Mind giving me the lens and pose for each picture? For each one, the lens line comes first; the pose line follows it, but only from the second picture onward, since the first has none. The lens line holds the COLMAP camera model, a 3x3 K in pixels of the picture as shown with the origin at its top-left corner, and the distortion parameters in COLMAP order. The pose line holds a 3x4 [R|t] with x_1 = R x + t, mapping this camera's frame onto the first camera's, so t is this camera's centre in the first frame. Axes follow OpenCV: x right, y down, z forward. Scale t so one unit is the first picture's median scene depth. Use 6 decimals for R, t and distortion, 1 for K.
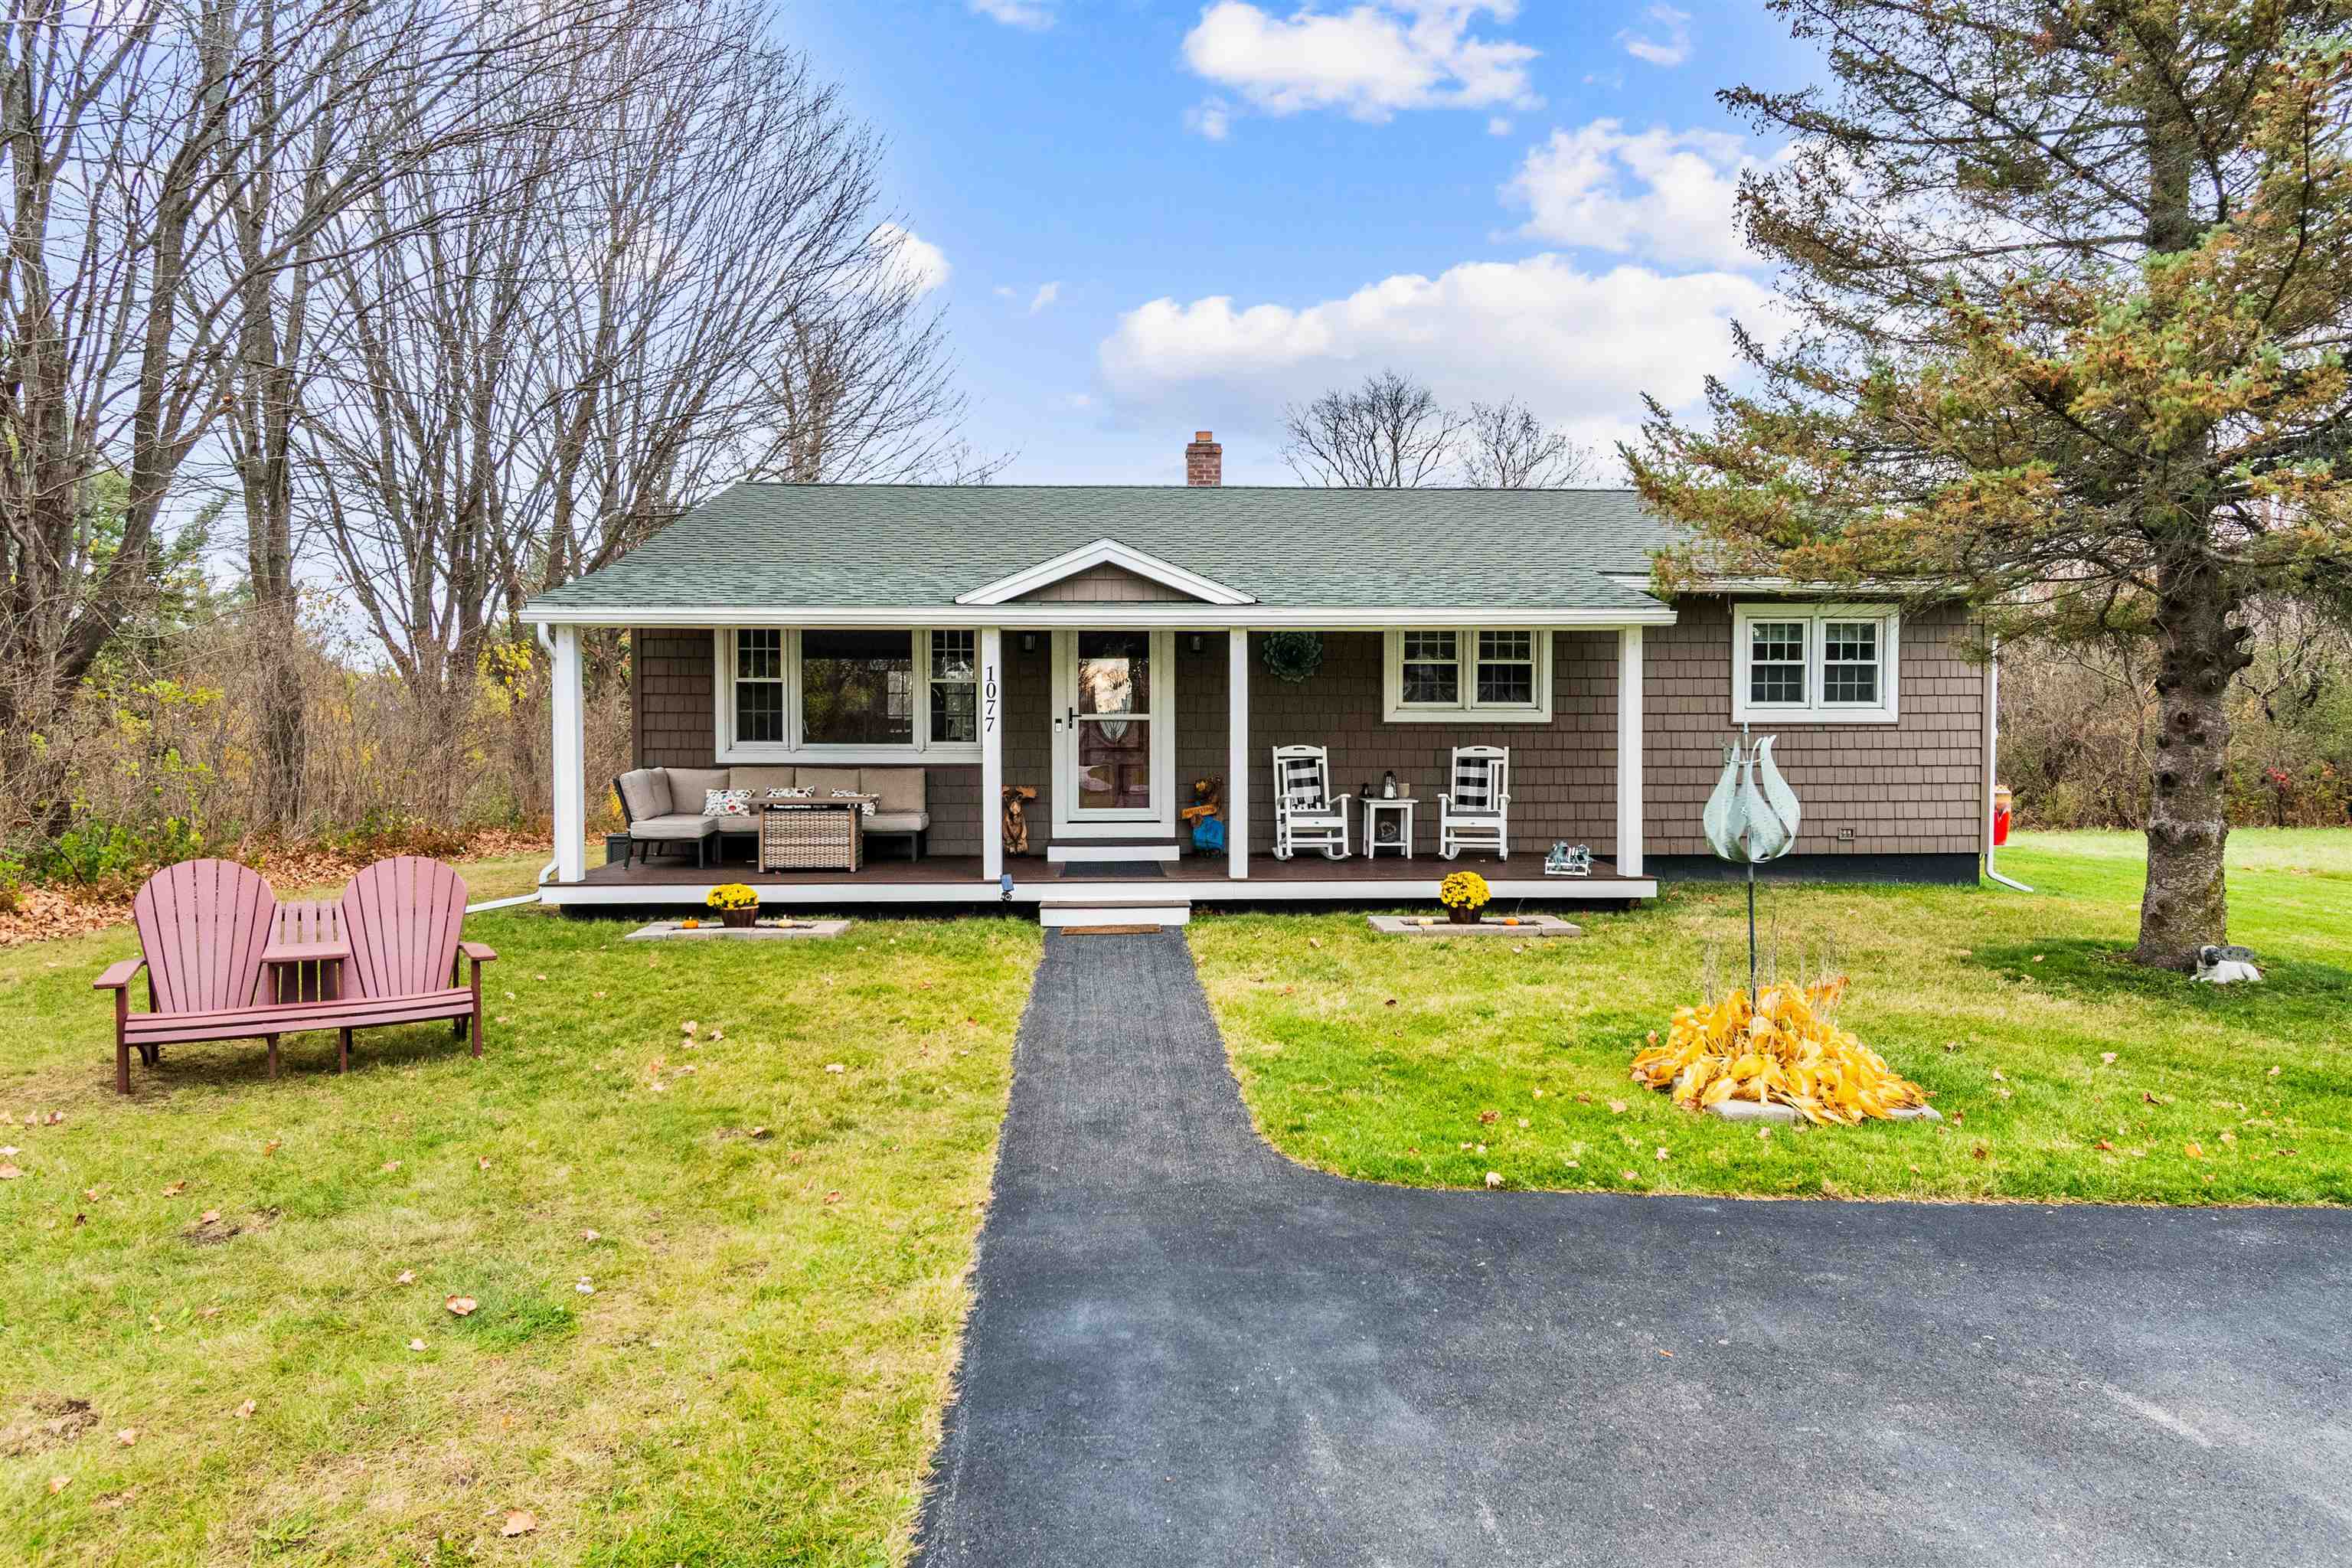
lens RADIAL K [[1509.8, 0, 1187.0], [0, 1509.8, 795.2], [0, 0, 1]] dist [0.001374, 0.000018]
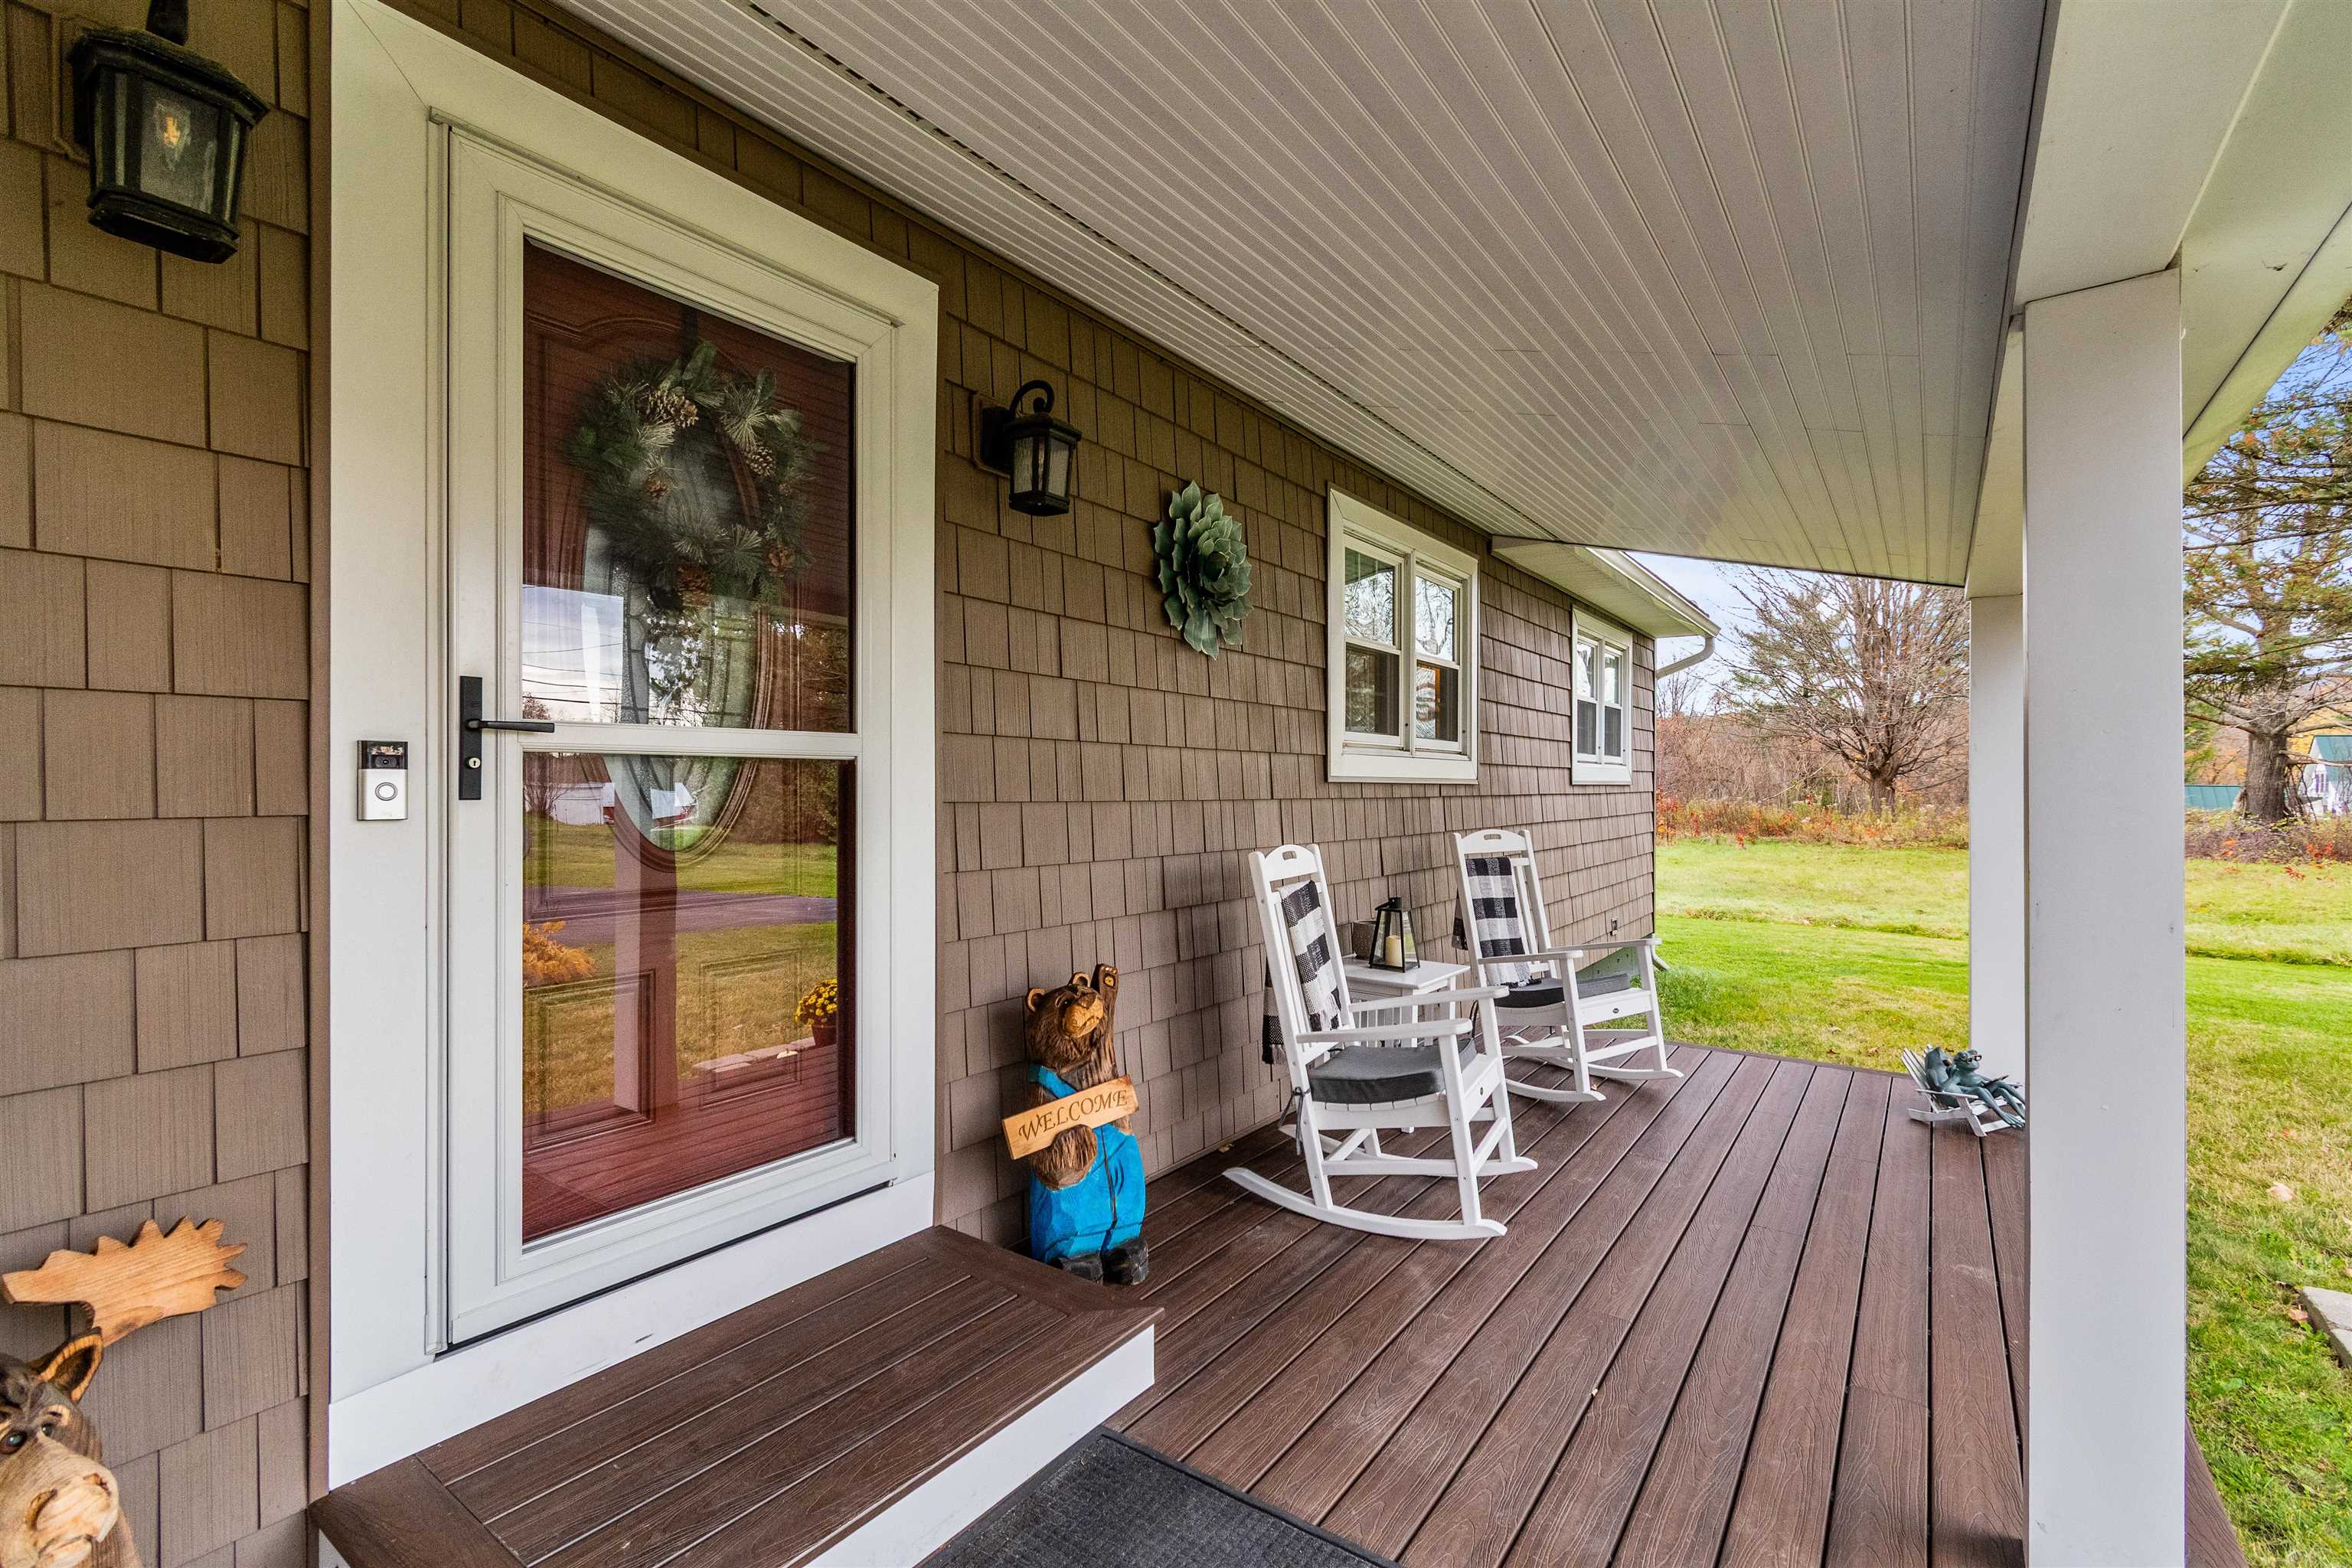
lens RADIAL K [[1044.7, 0, 1200.1], [0, 1044.7, 777.4], [0, 0, 1]] dist [-0.001360, -0.000184]
pose [[0.608377, 0.007900, 0.793609, -0.122734], [0.019986, 0.999481, -0.025271, -0.042727], [-0.793397, 0.031235, 0.607903, 0.875393]]
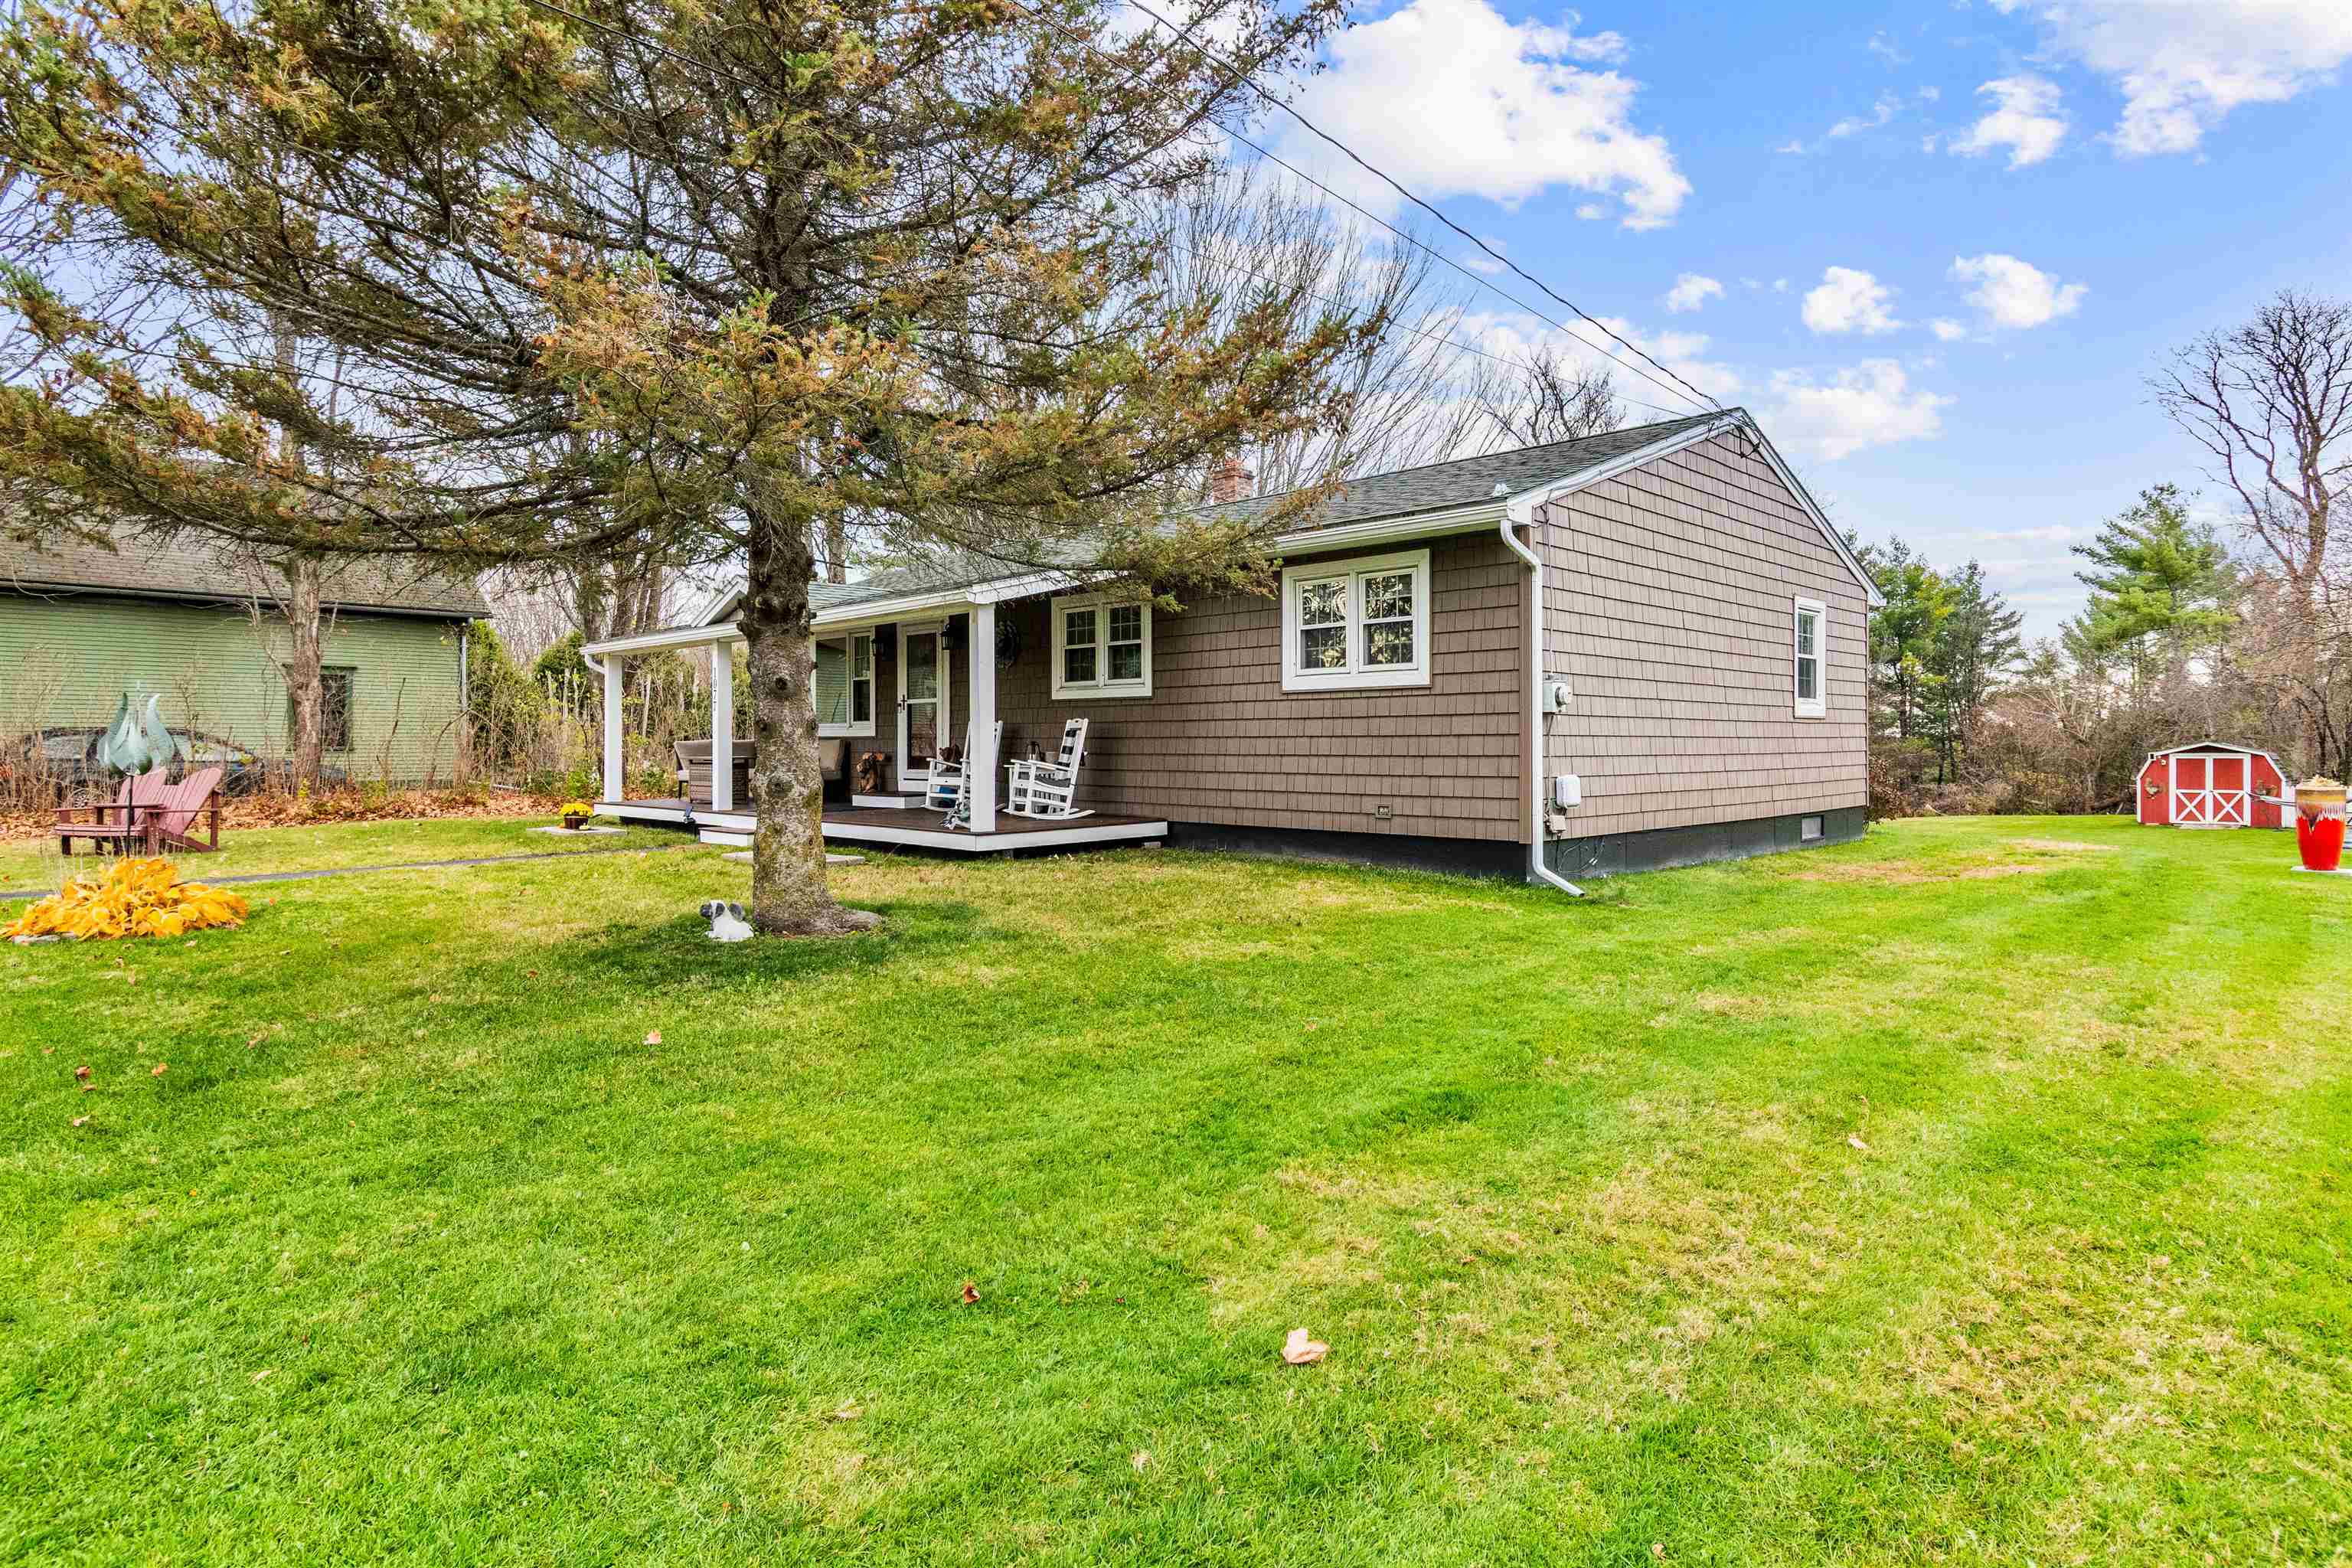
lens RADIAL K [[1254.1, 0, 1176.0], [0, 1254.1, 784.0], [0, 0, 1]] dist [0.001547, 0.000045]
pose [[0.675995, 0.024035, -0.736515, 0.937072], [-0.023676, 0.999660, 0.010892, 0.004088], [0.736526, 0.010075, 0.676334, 0.422746]]
